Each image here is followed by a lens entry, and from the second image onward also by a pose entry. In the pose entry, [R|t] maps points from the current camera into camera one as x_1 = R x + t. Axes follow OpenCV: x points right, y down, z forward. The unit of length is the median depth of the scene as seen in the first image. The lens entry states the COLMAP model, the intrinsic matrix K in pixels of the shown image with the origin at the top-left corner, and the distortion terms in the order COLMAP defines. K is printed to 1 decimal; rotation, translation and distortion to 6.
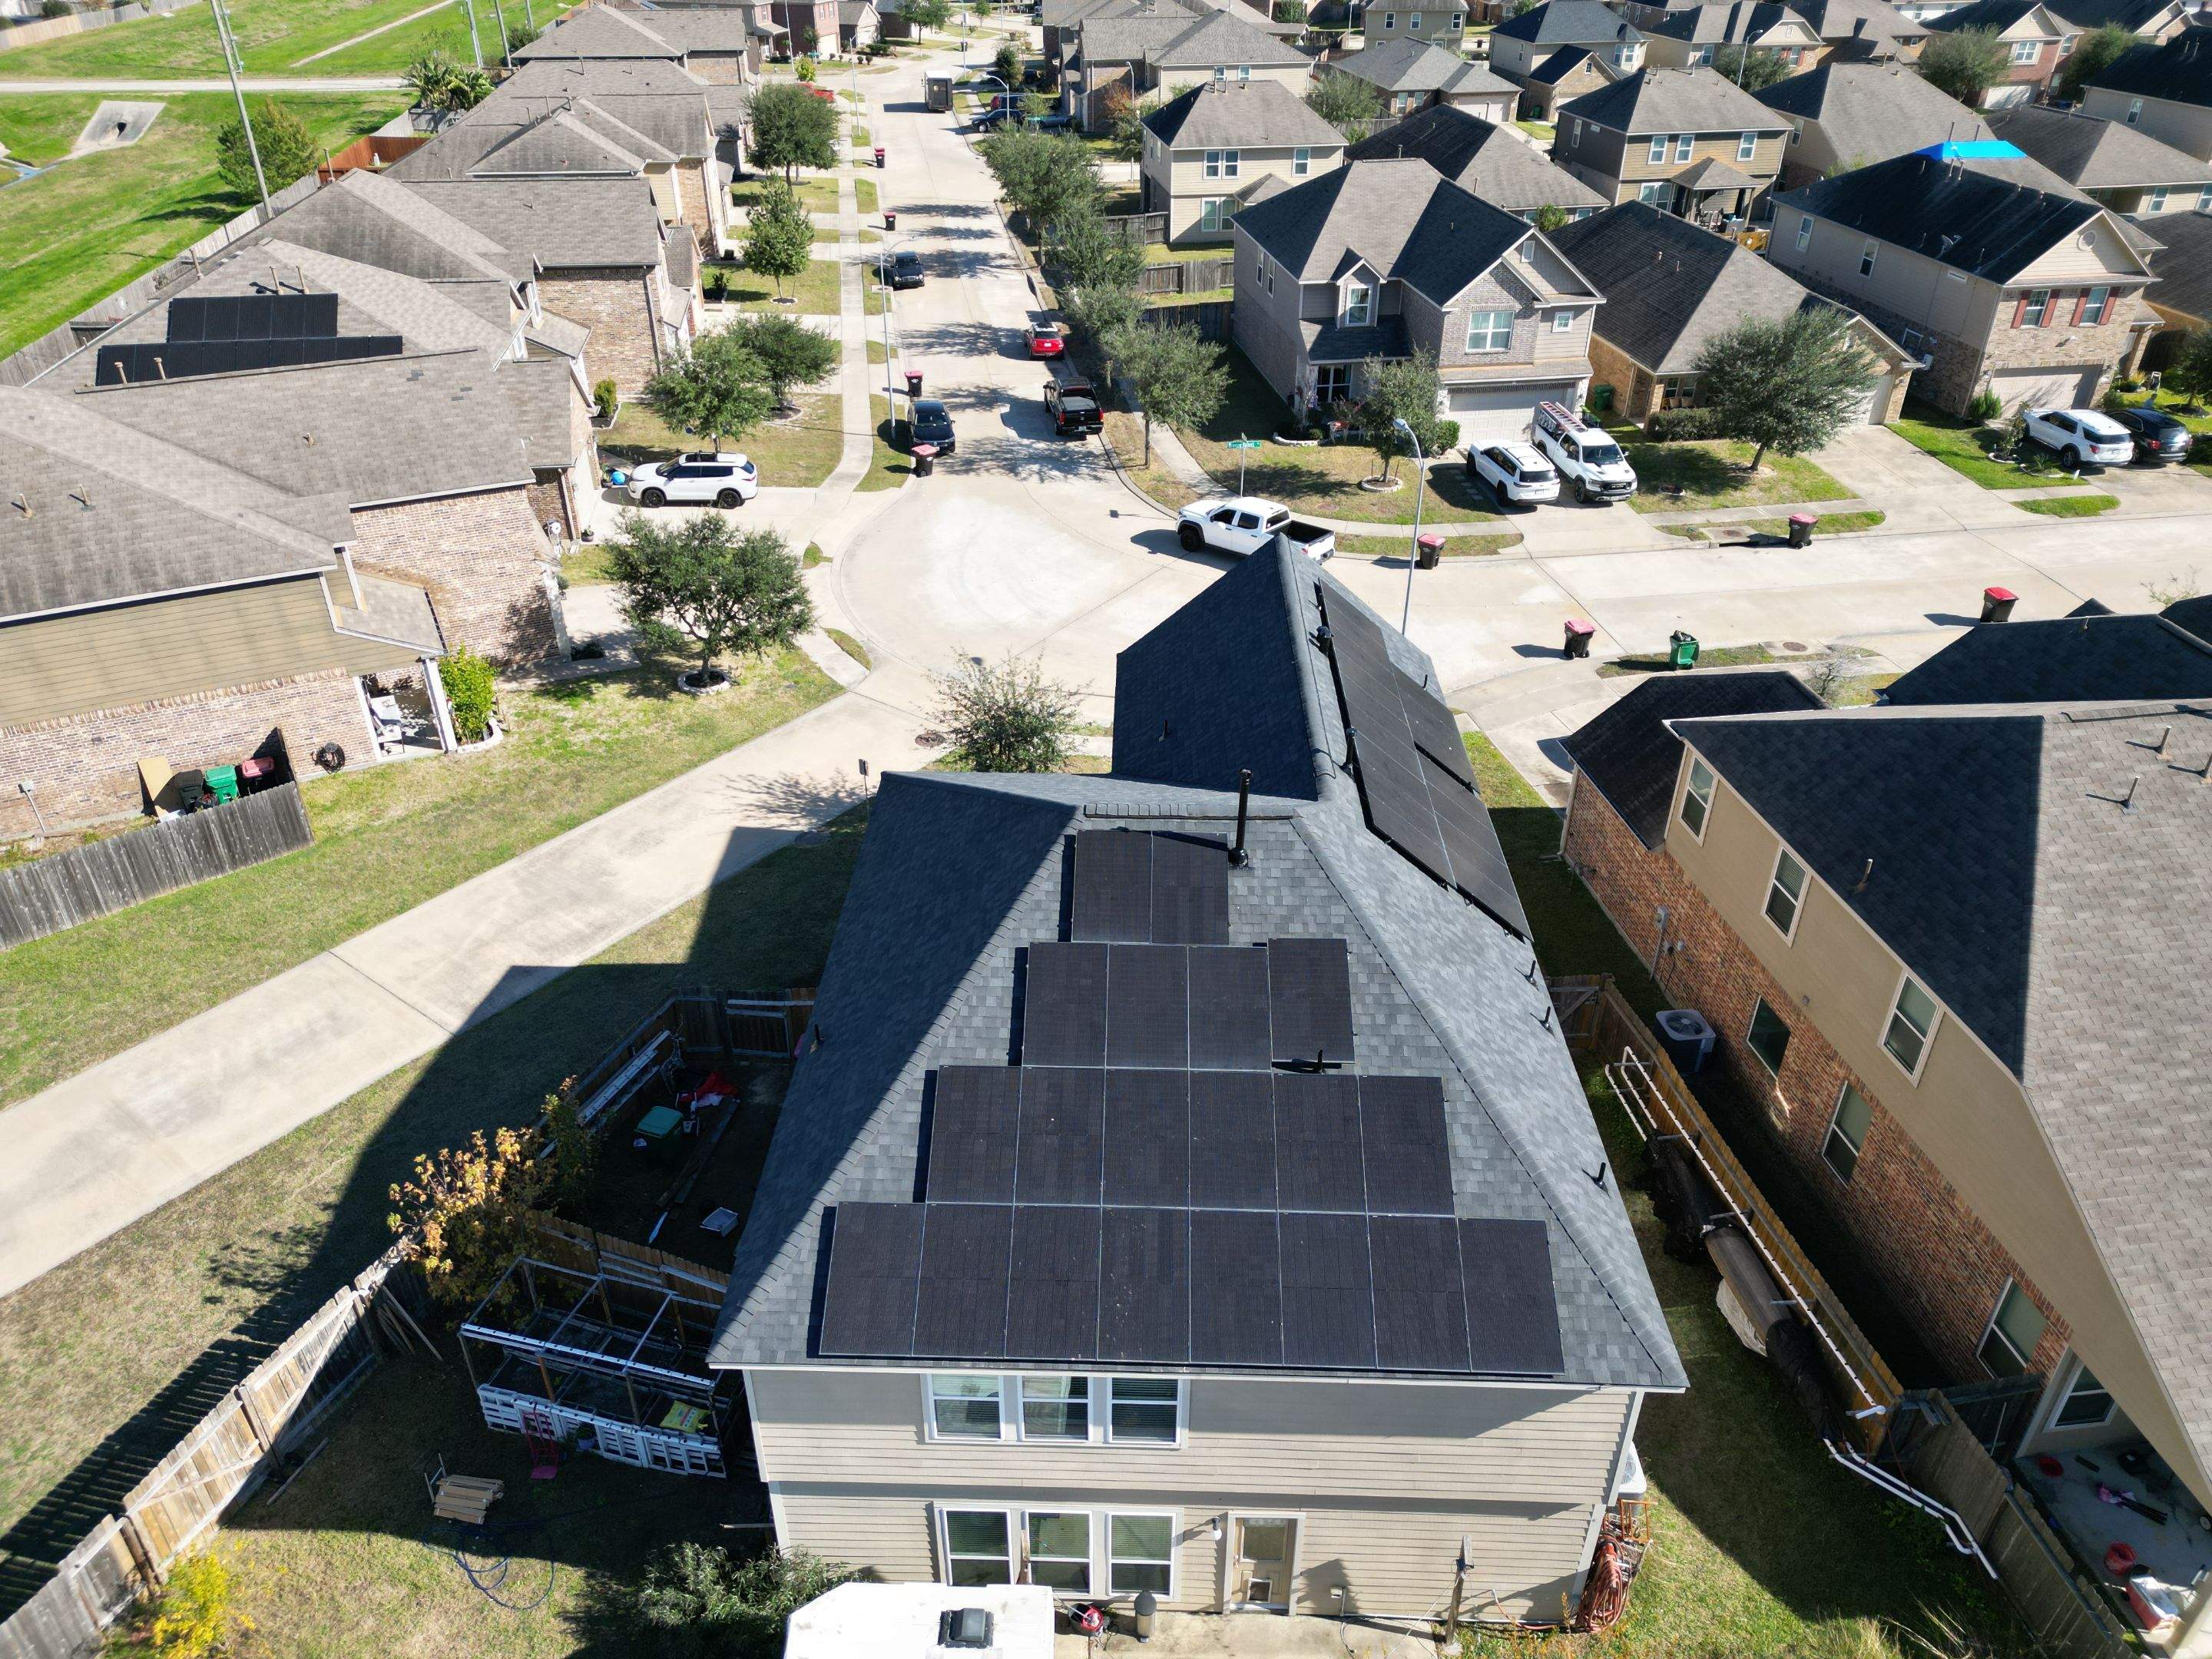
lens RADIAL K [[1544.9, 0, 1103.7], [0, 1544.9, 826.4], [0, 0, 1]] dist [0.068983, -0.059066]
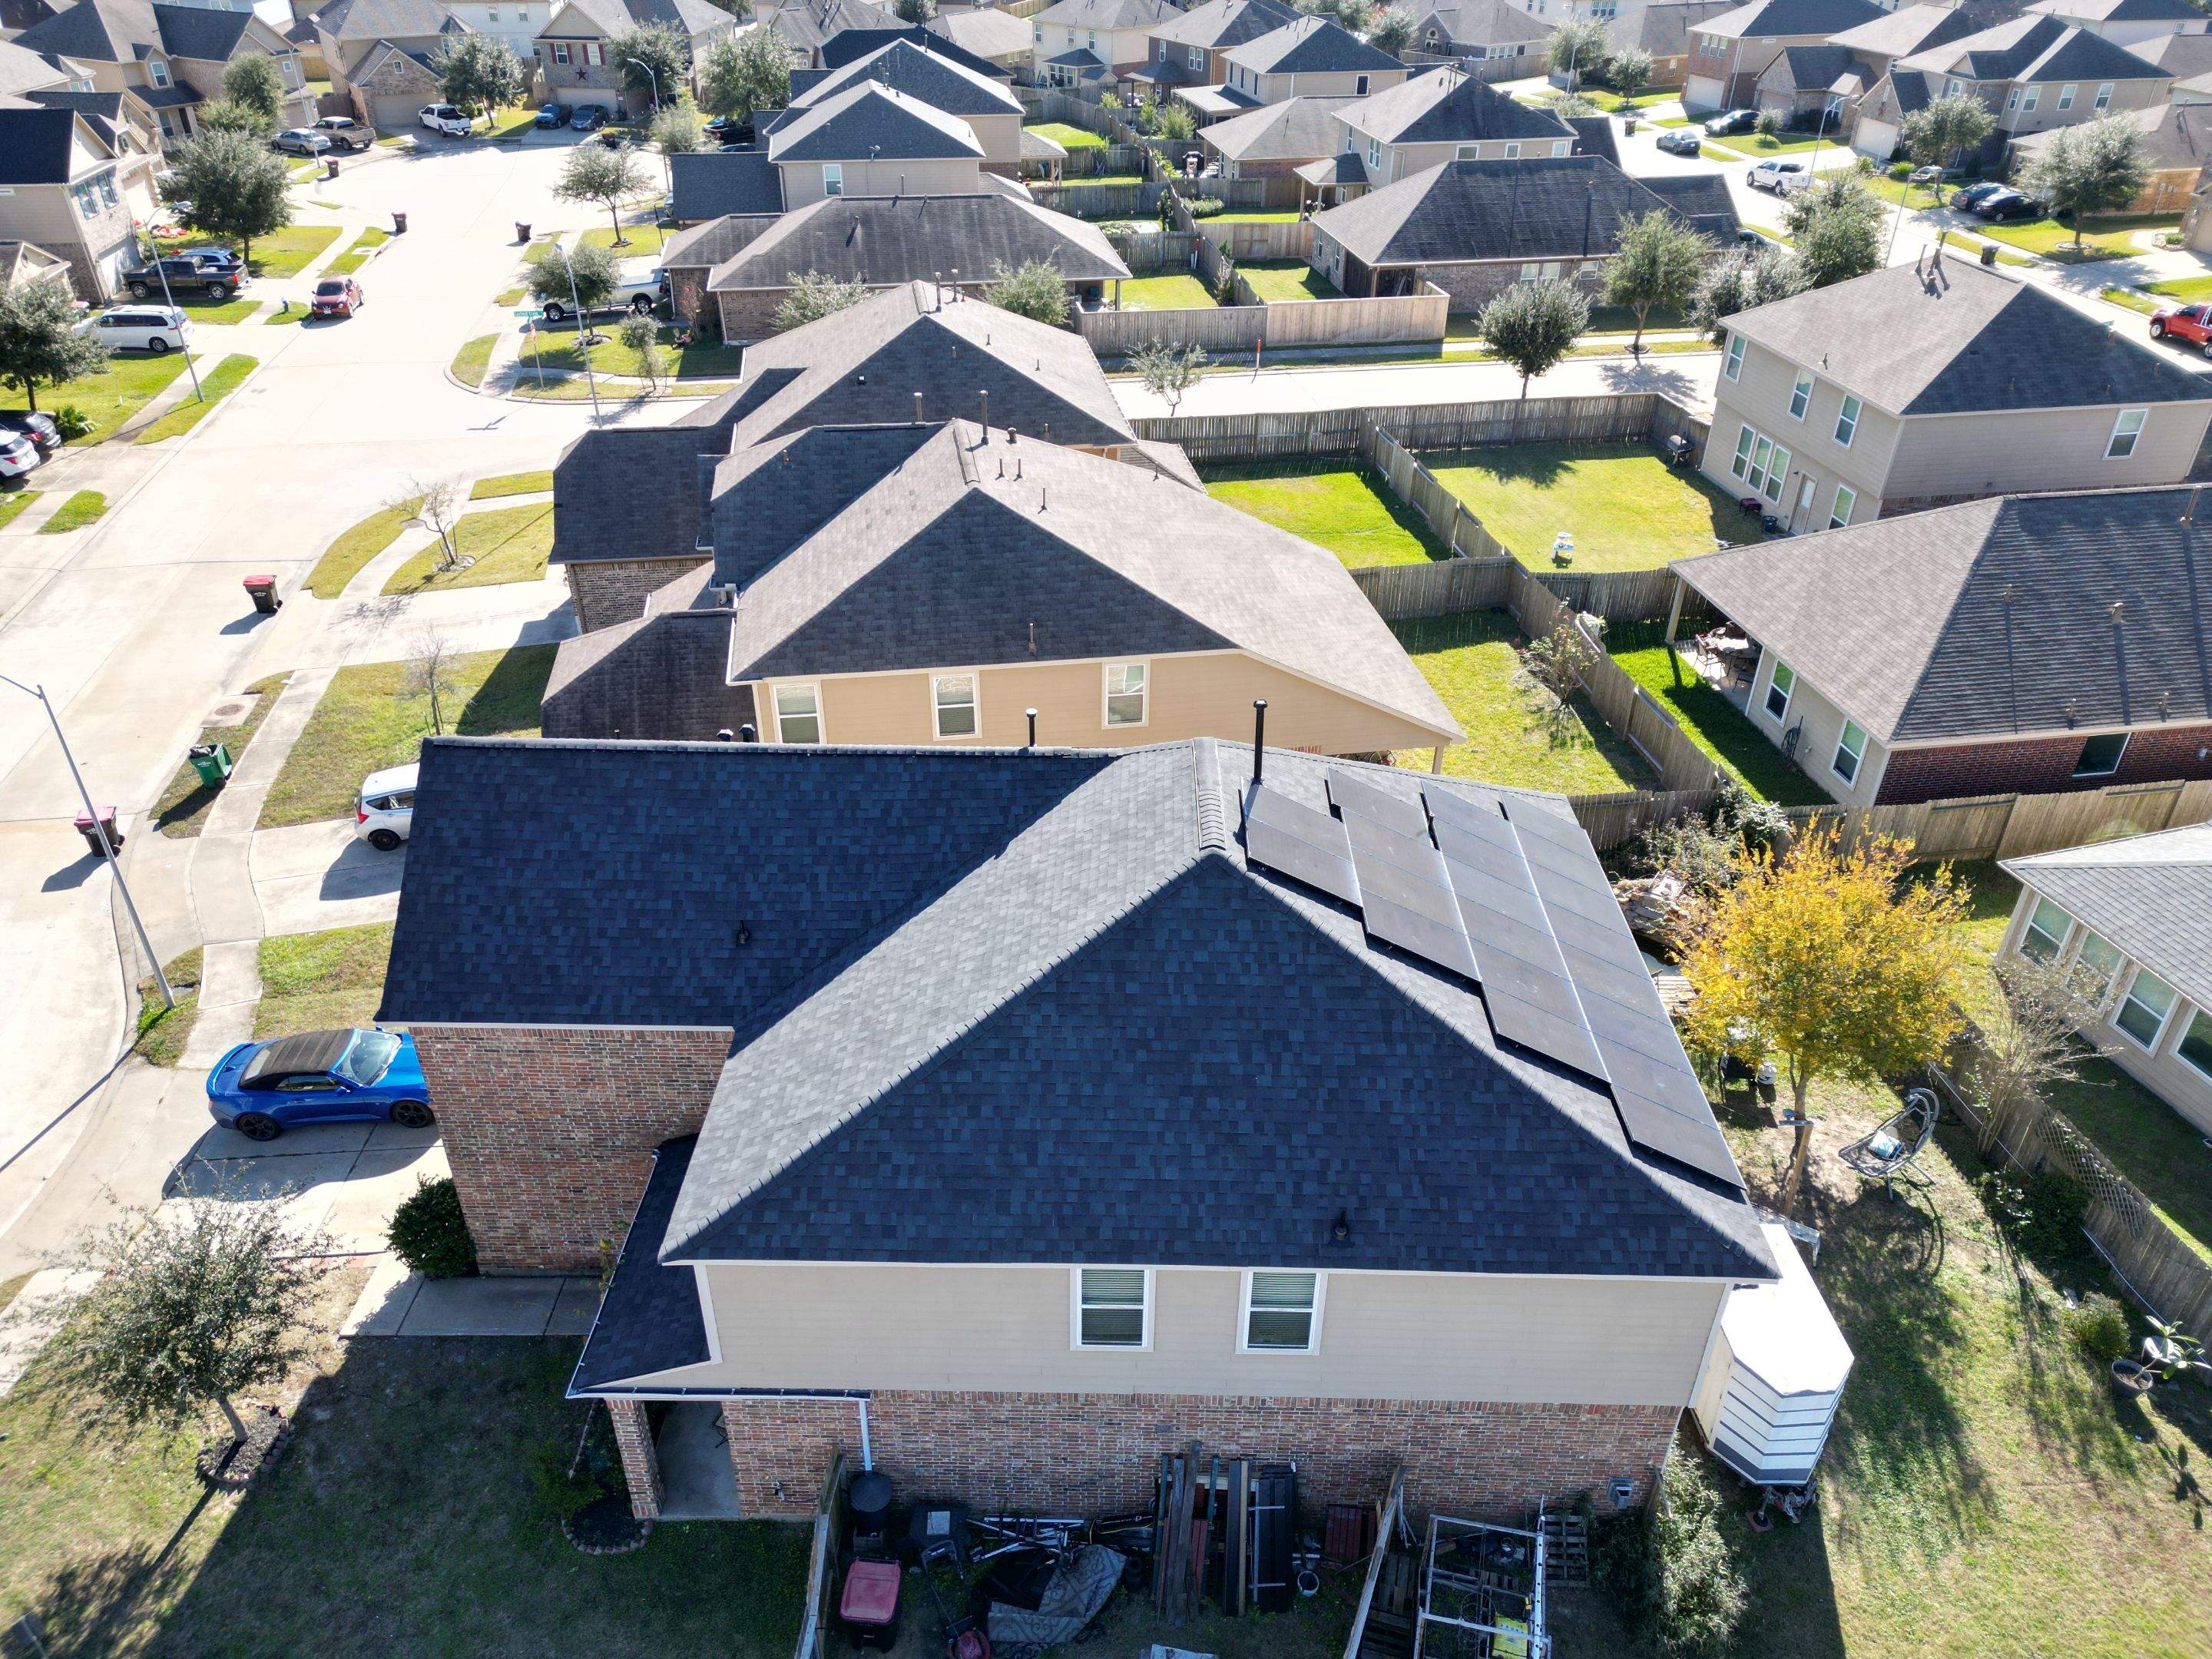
lens RADIAL K [[1544.9, 0, 1101.8], [0, 1544.9, 828.8], [0, 0, 1]] dist [0.068983, -0.059066]
pose [[-0.010321, -0.539639, 0.841834, -0.296988], [0.524518, 0.713839, 0.464021, -0.183495], [-0.851337, 0.446346, 0.275682, 0.293791]]
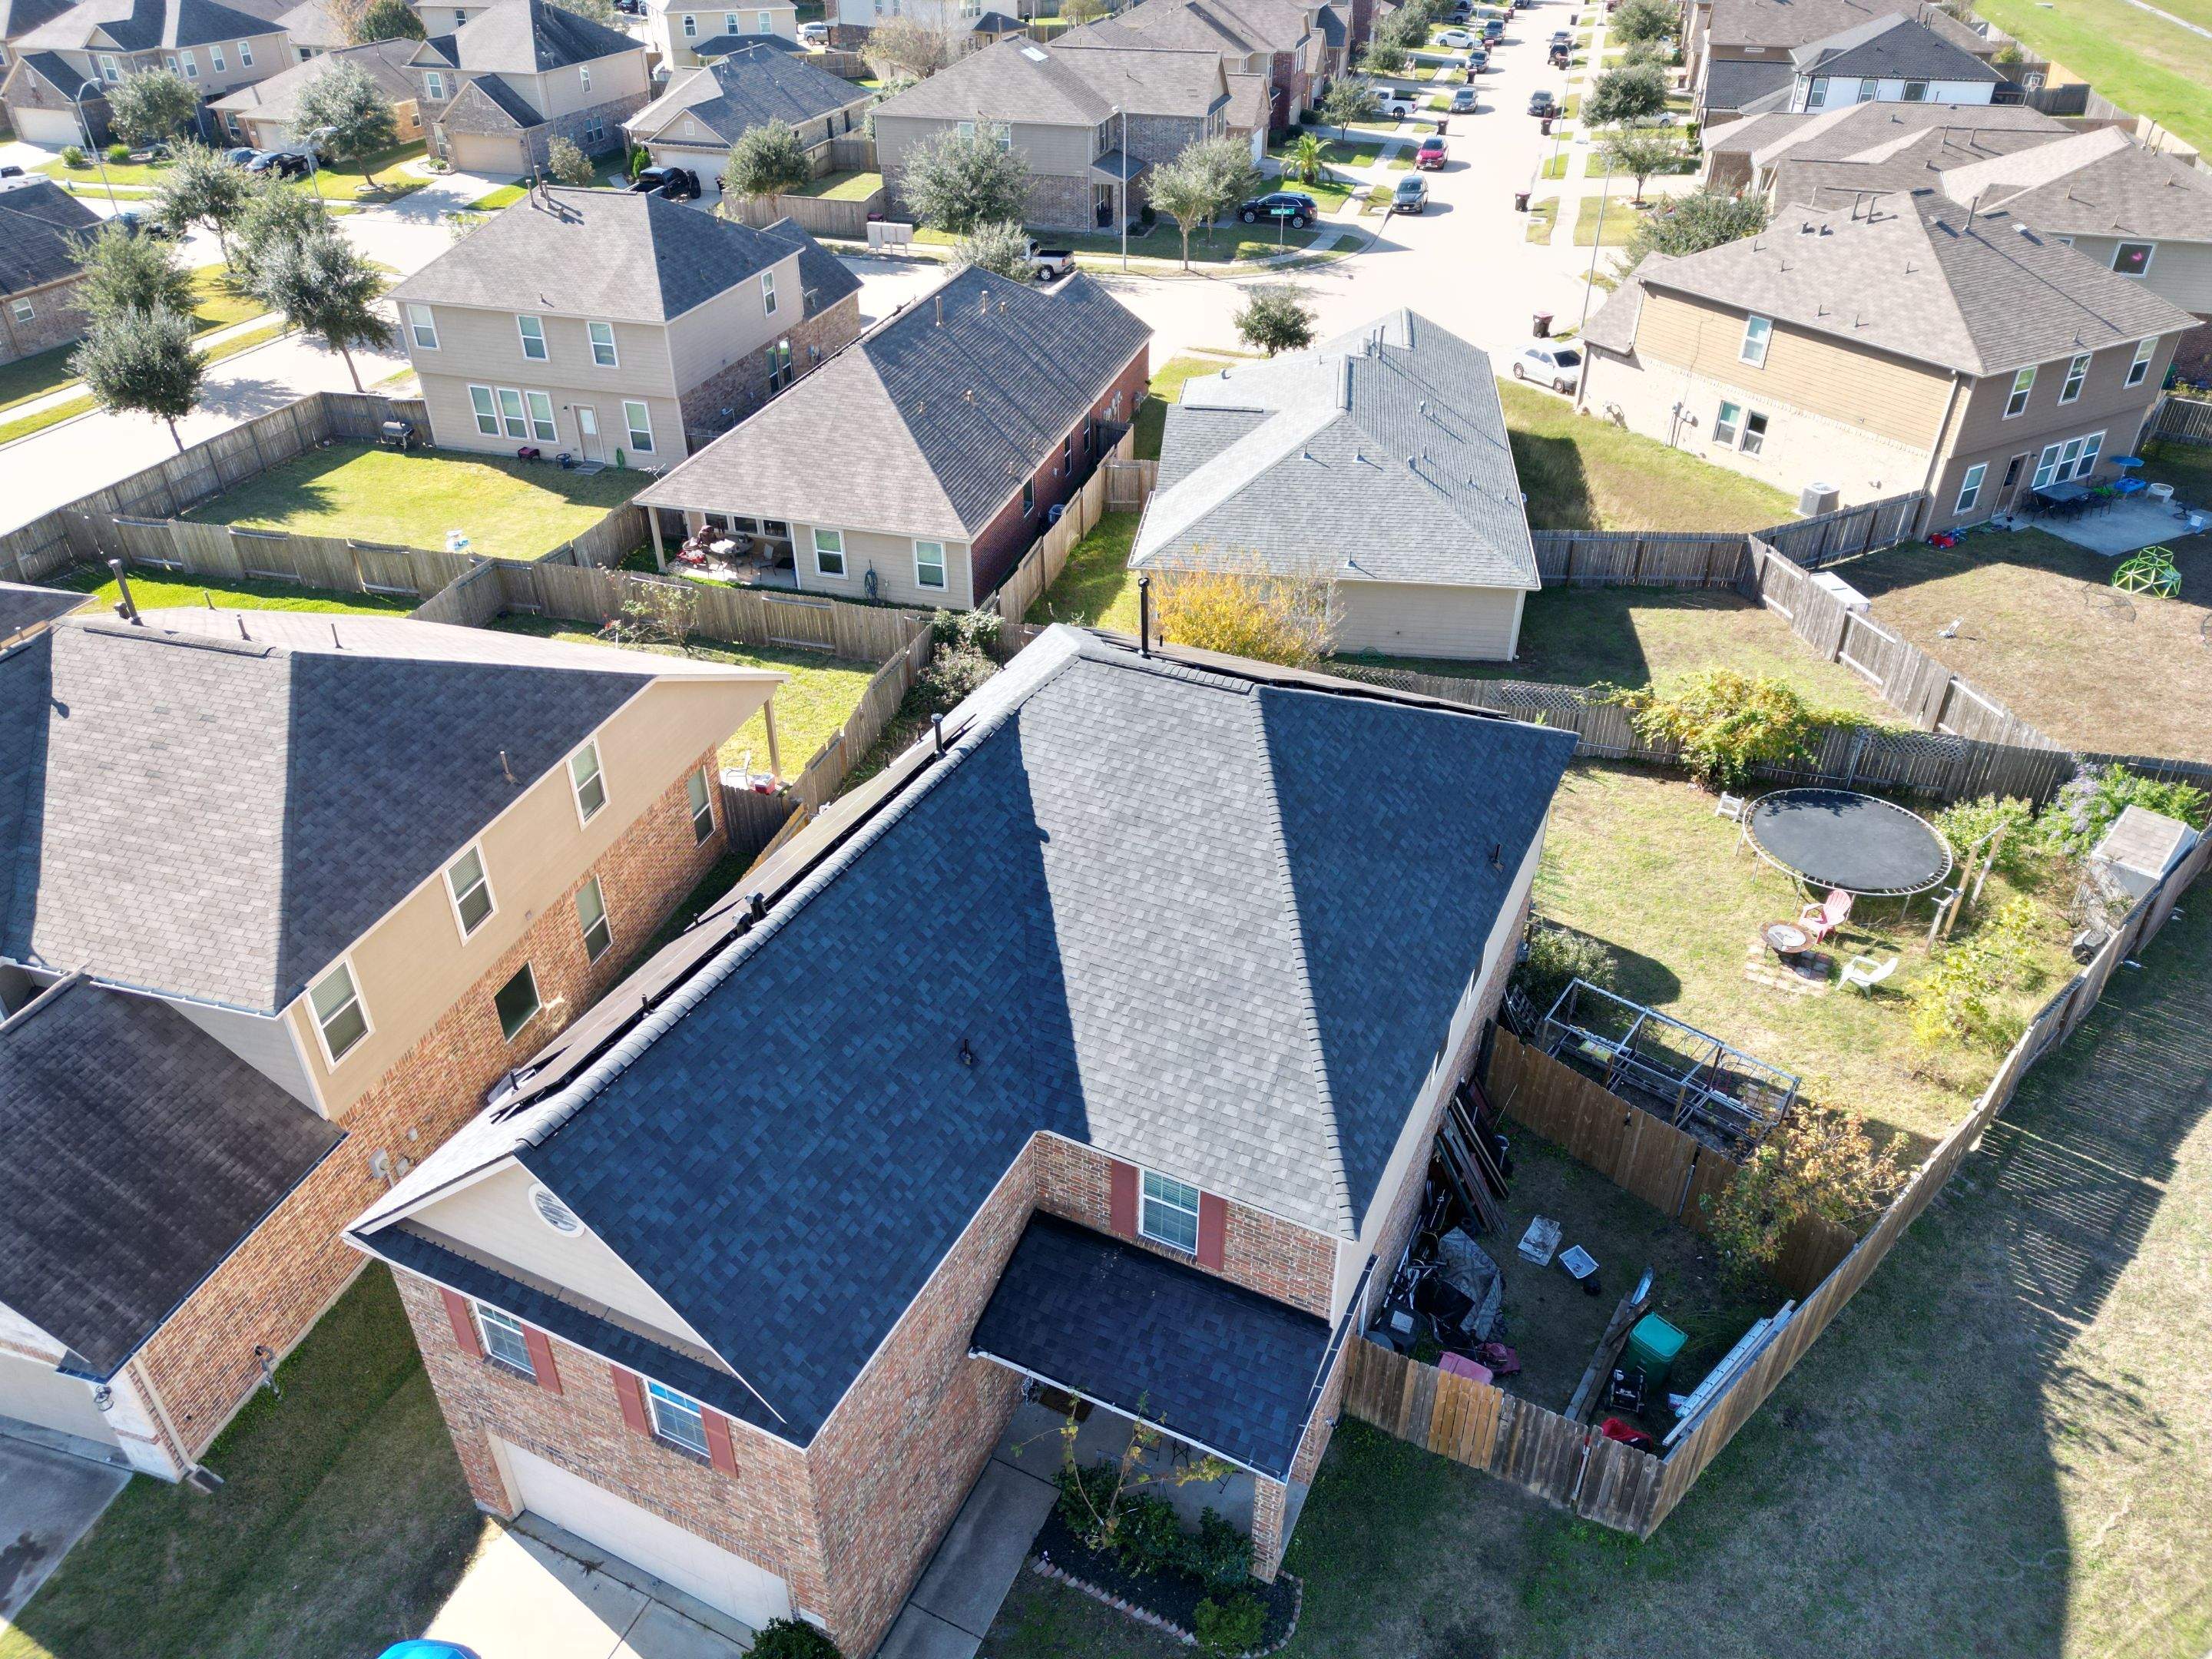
lens RADIAL K [[1544.9, 0, 1104.8], [0, 1544.9, 827.8], [0, 0, 1]] dist [0.068983, -0.059066]
pose [[-0.912929, -0.223537, 0.341455, -0.115454], [0.217028, 0.442643, 0.870038, -0.347843], [-0.345628, 0.868388, -0.355588, 0.559733]]
